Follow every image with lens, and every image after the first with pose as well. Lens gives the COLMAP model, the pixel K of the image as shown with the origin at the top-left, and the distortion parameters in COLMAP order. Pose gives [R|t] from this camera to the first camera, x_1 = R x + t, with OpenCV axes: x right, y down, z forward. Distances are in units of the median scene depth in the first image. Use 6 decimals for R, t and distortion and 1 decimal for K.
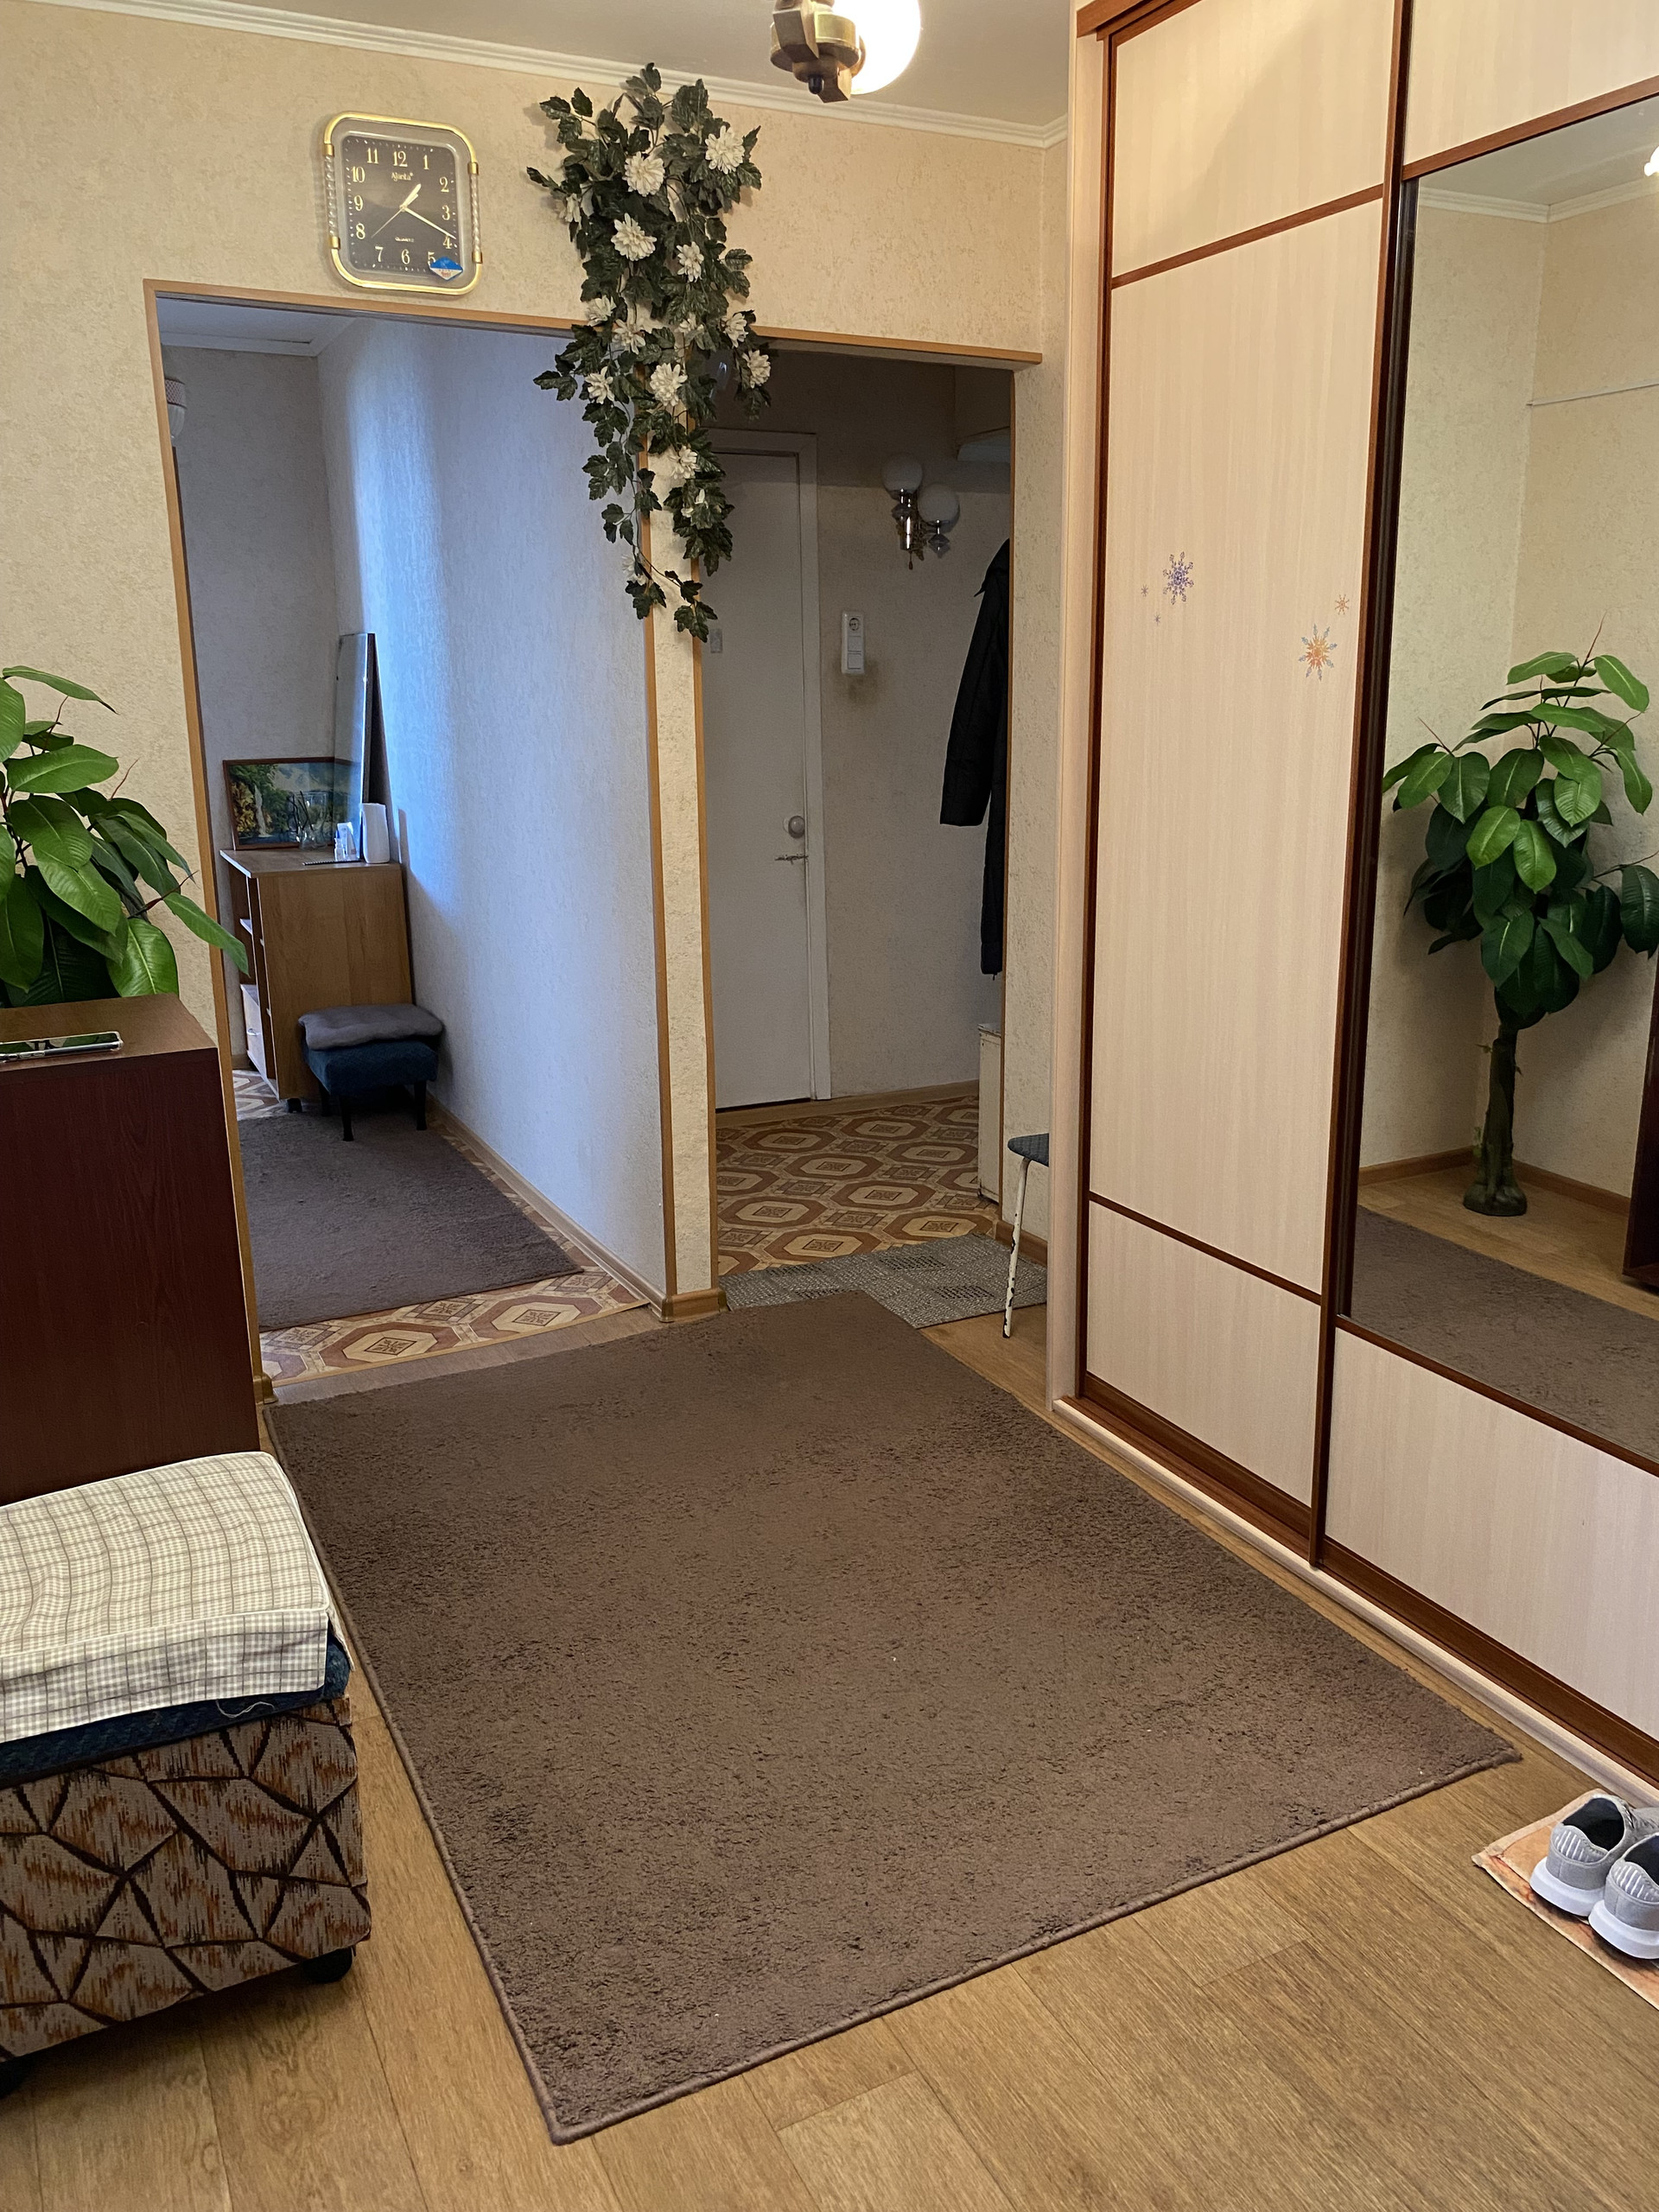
lens RADIAL K [[1677.9, 0, 861.8], [0, 1677.9, 1031.5], [0, 0, 1]] dist [0.026839, -0.027850]
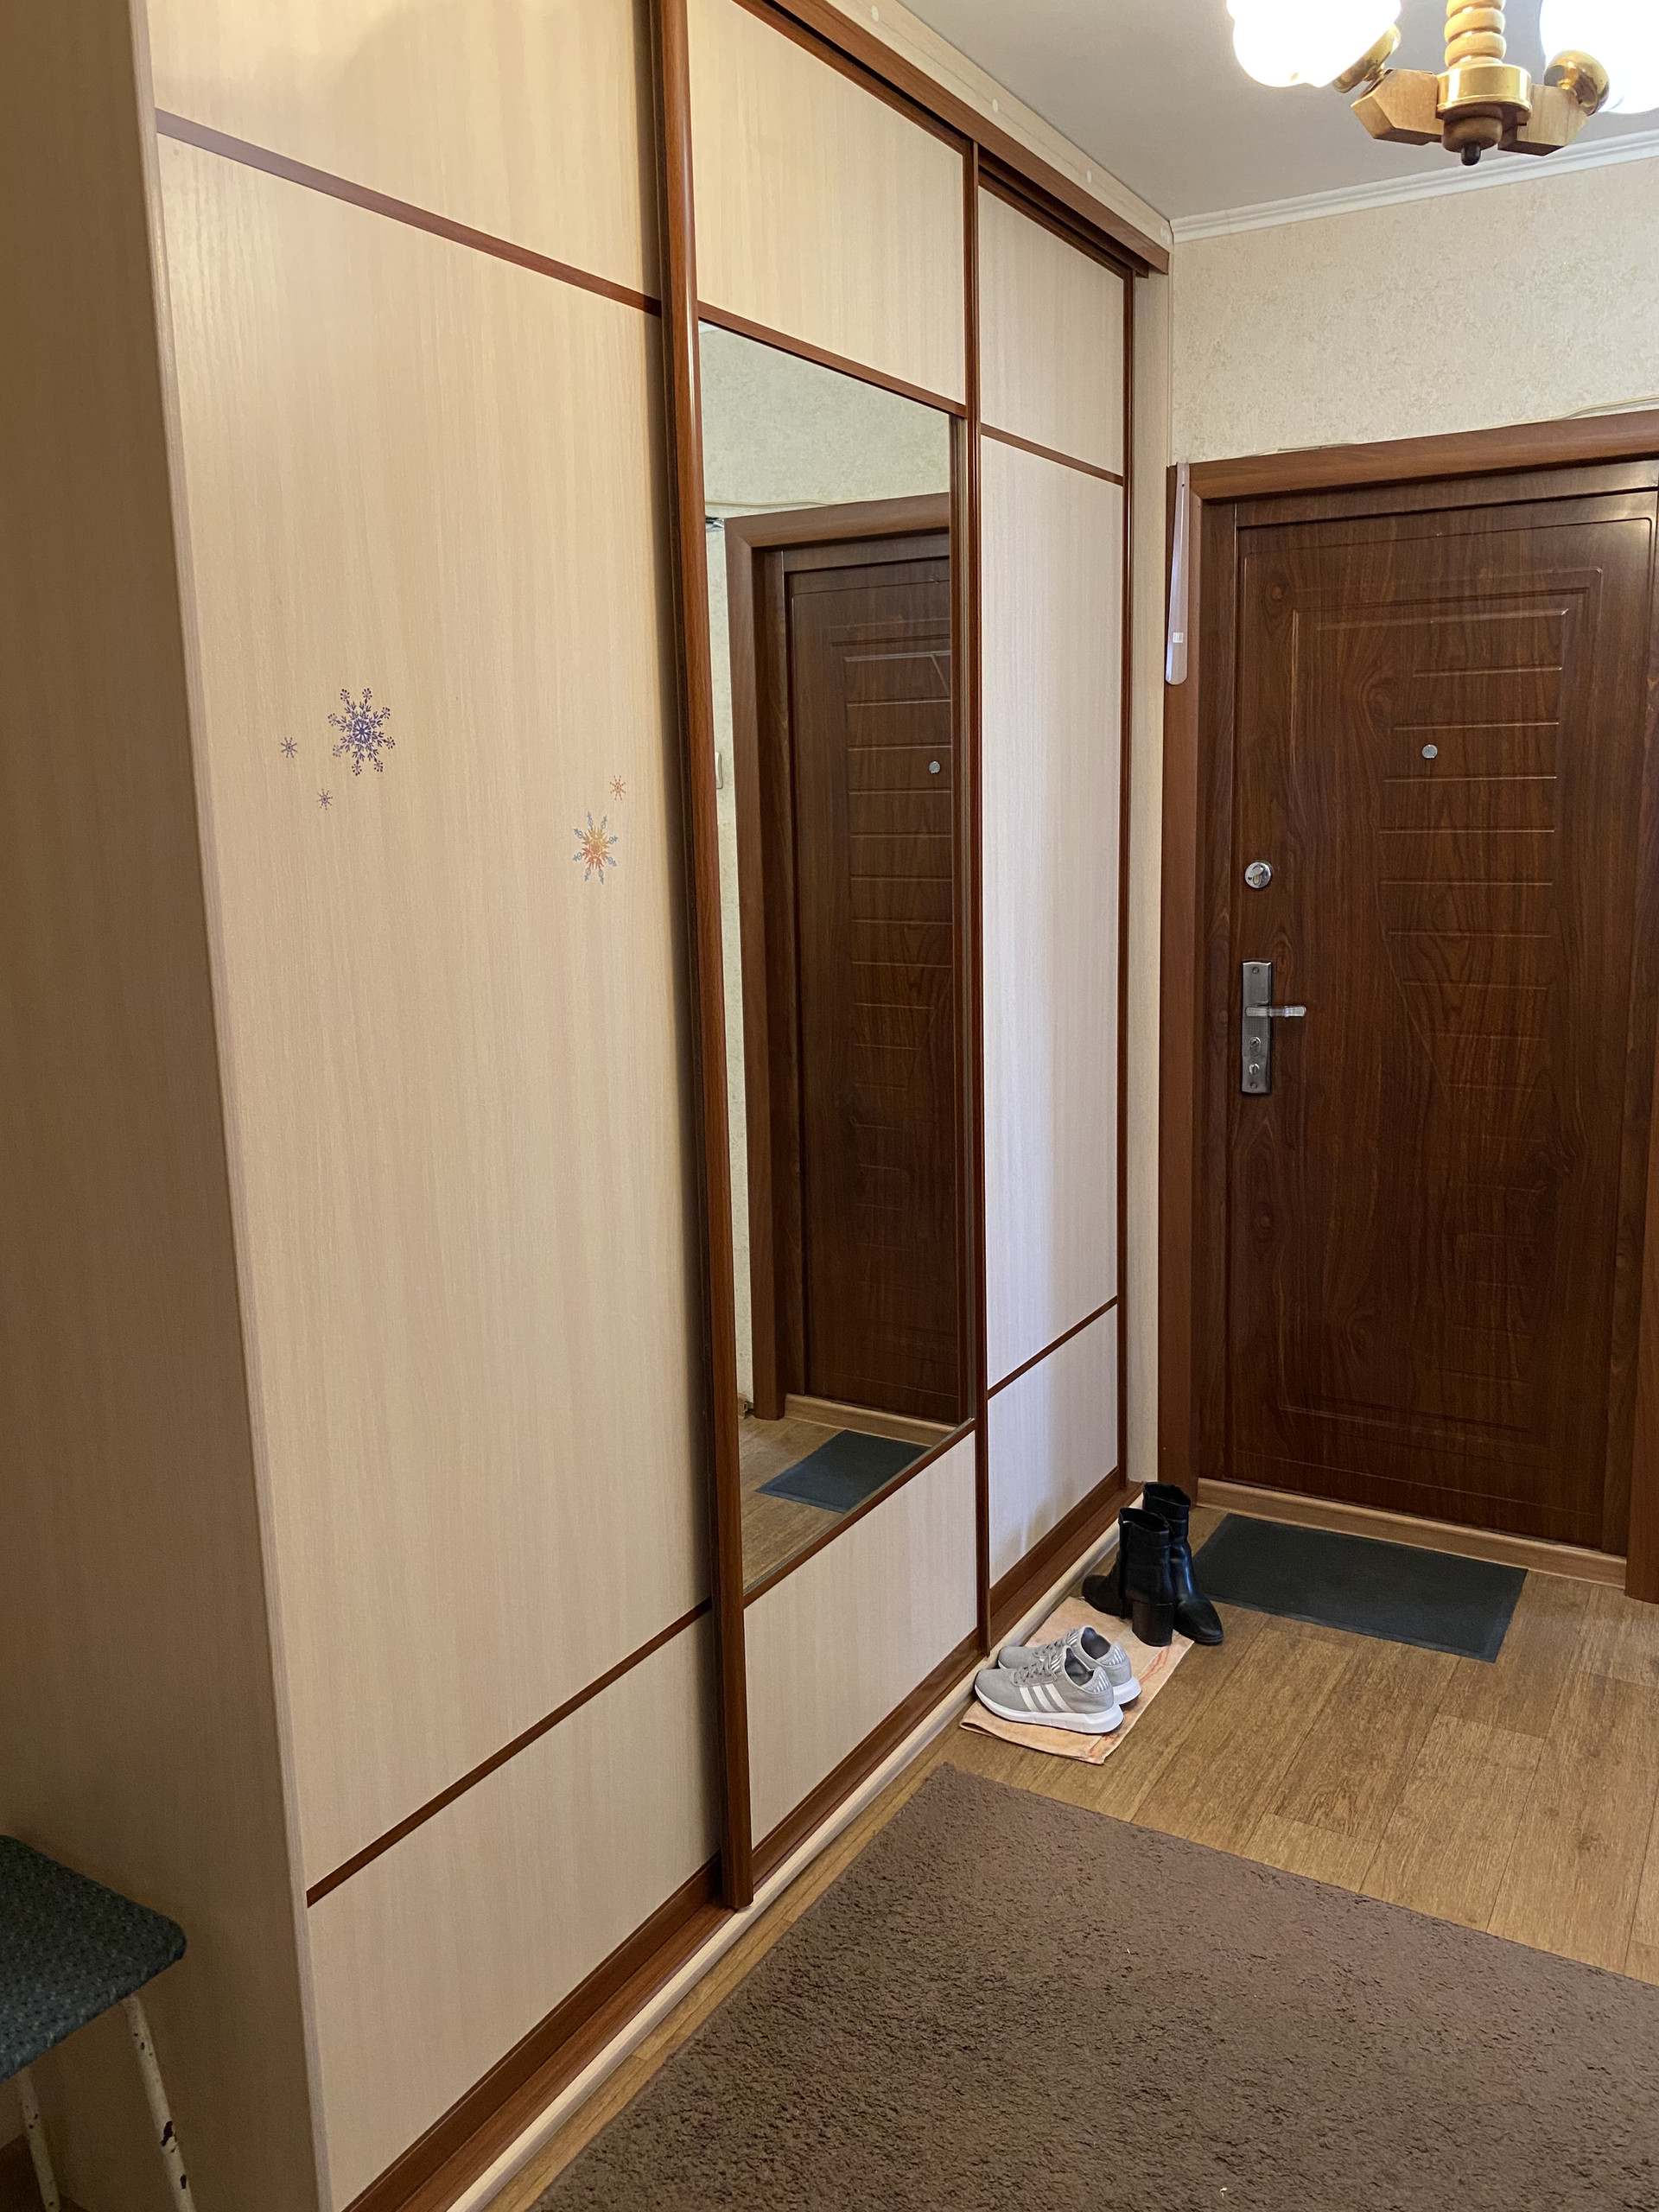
lens RADIAL K [[1677.9, 0, 830.9], [0, 1677.9, 1044.5], [0, 0, 1]] dist [0.026839, -0.027850]
pose [[-0.525789, -0.117973, 0.842395, -0.396668], [0.196017, 0.946878, 0.254950, -0.285111], [-0.827722, 0.299174, -0.474733, 1.179507]]
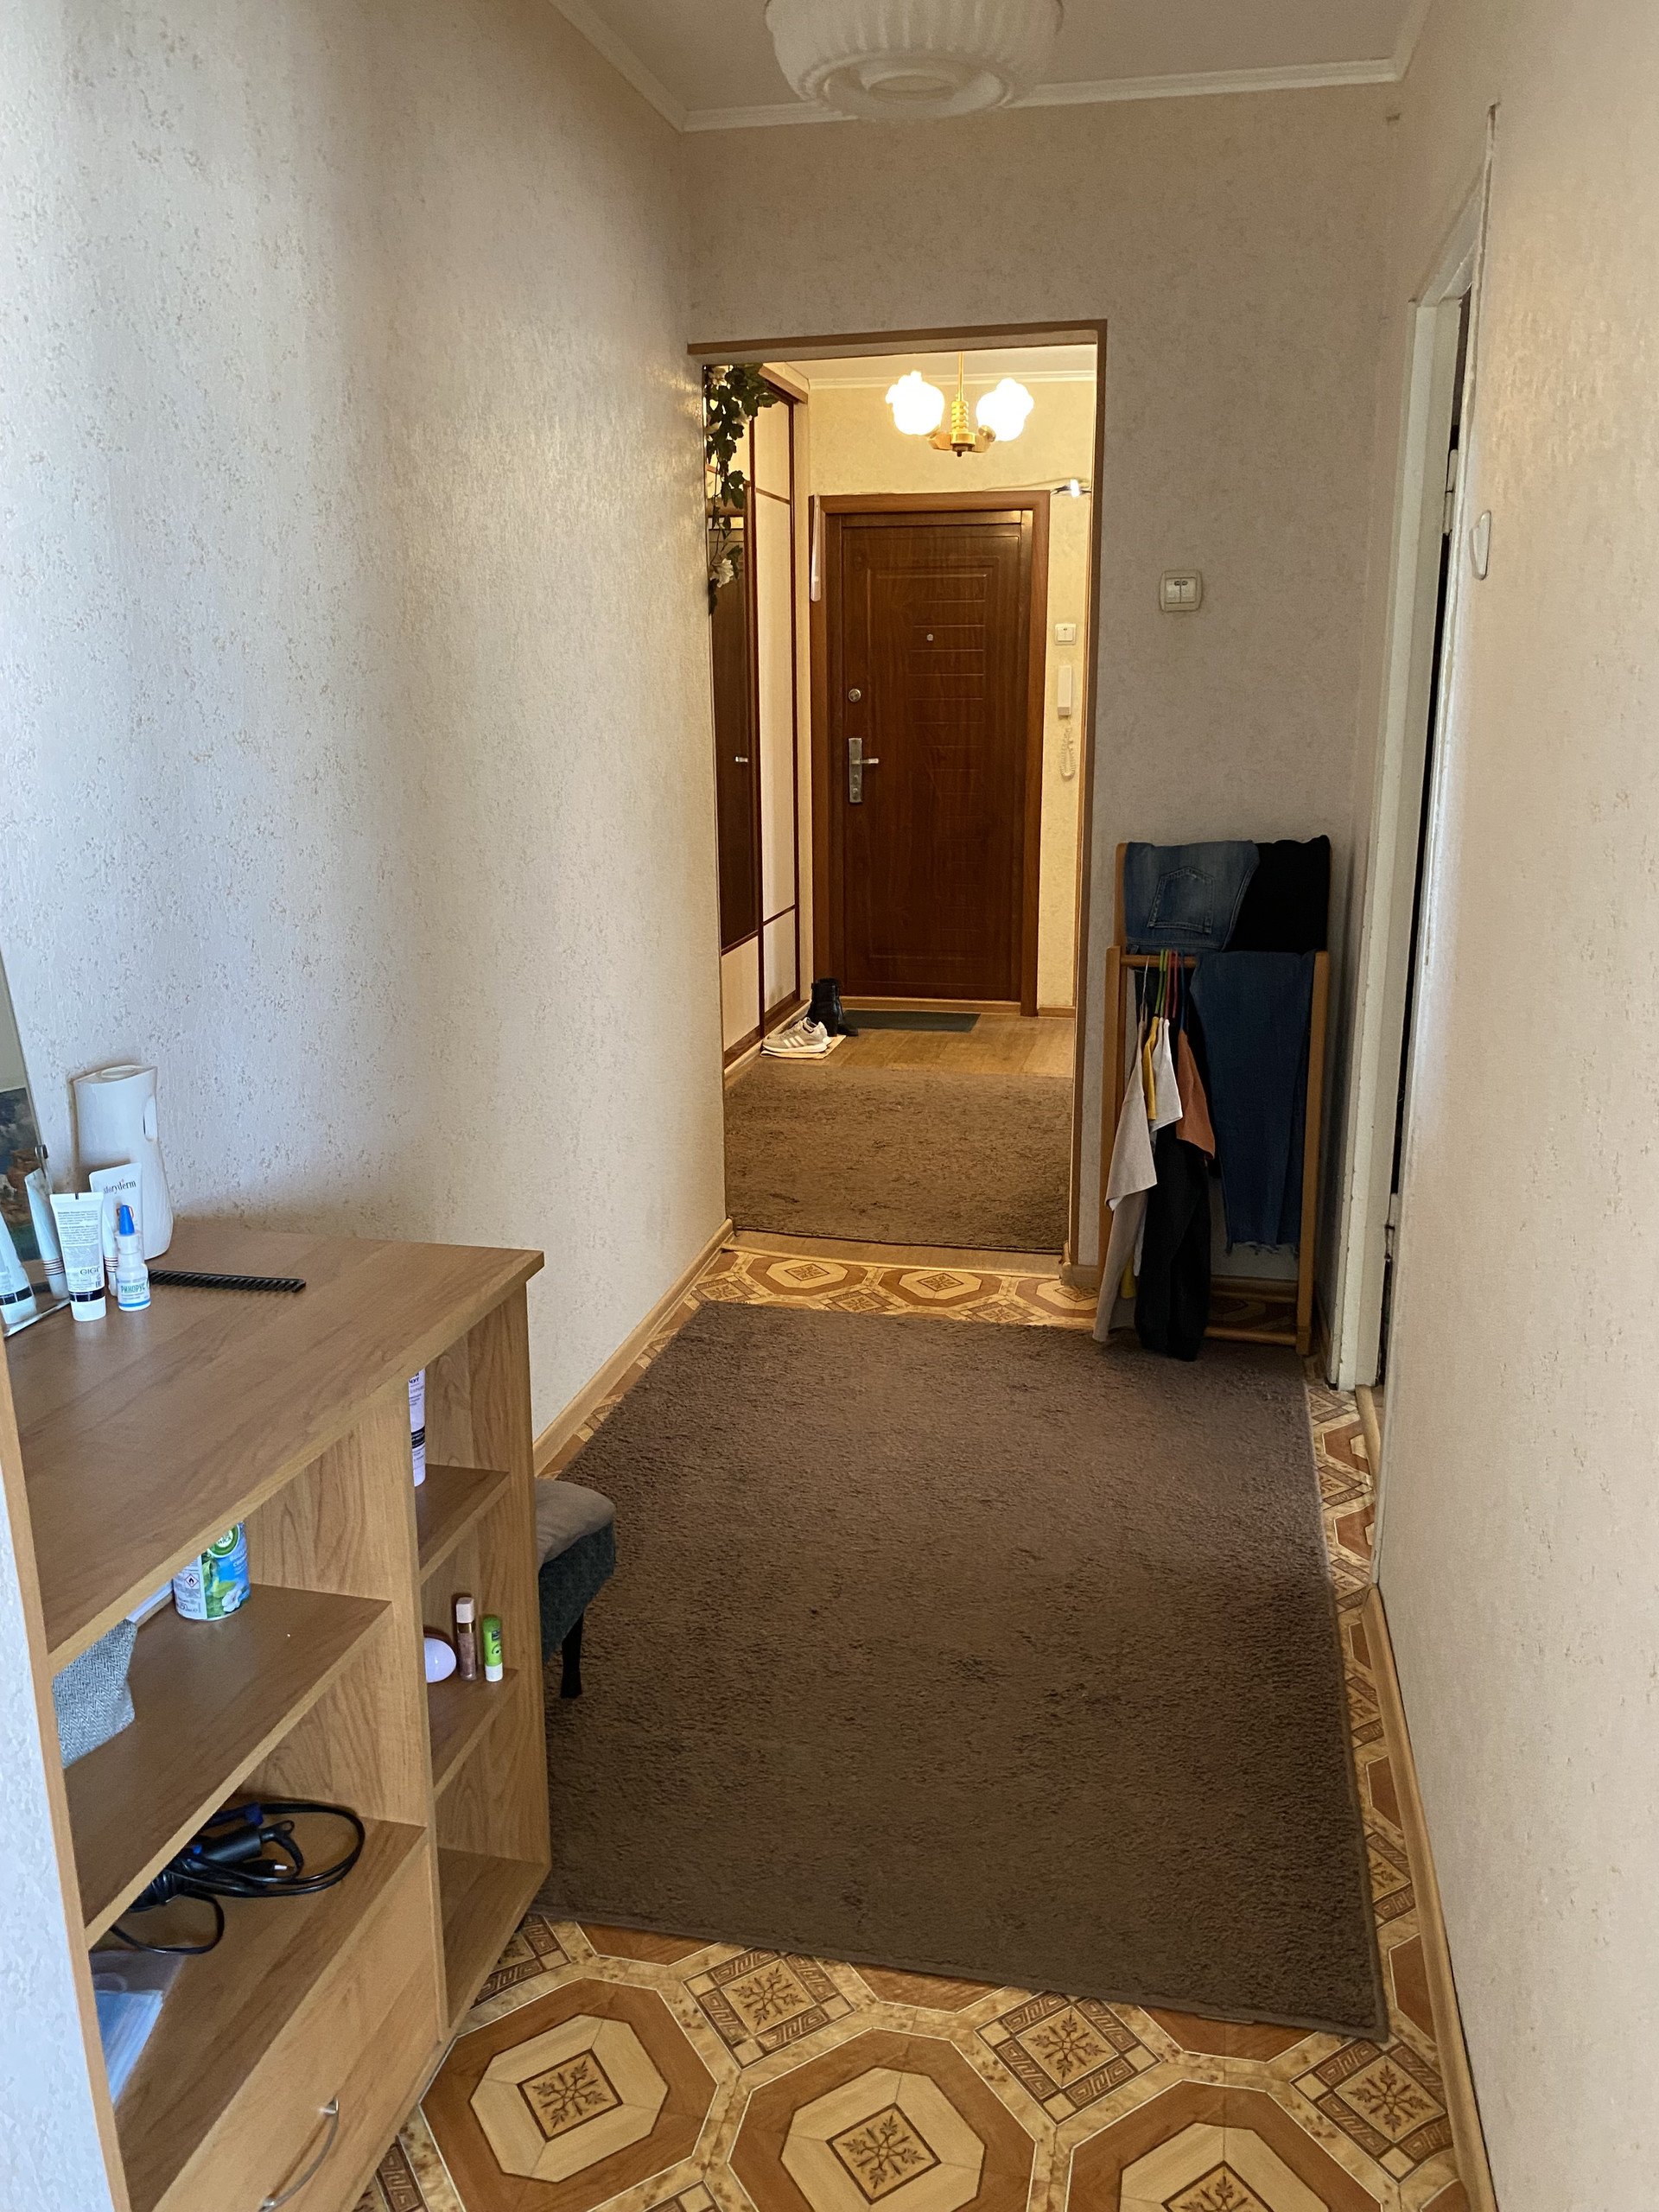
lens RADIAL K [[1677.9, 0, 828.7], [0, 1677.9, 1102.6], [0, 0, 1]] dist [0.026839, -0.027850]
pose [[-0.766342, -0.151415, 0.624334, -1.174031], [0.139845, 0.909207, 0.392156, -0.474945], [-0.627027, 0.387836, -0.675589, 2.292164]]
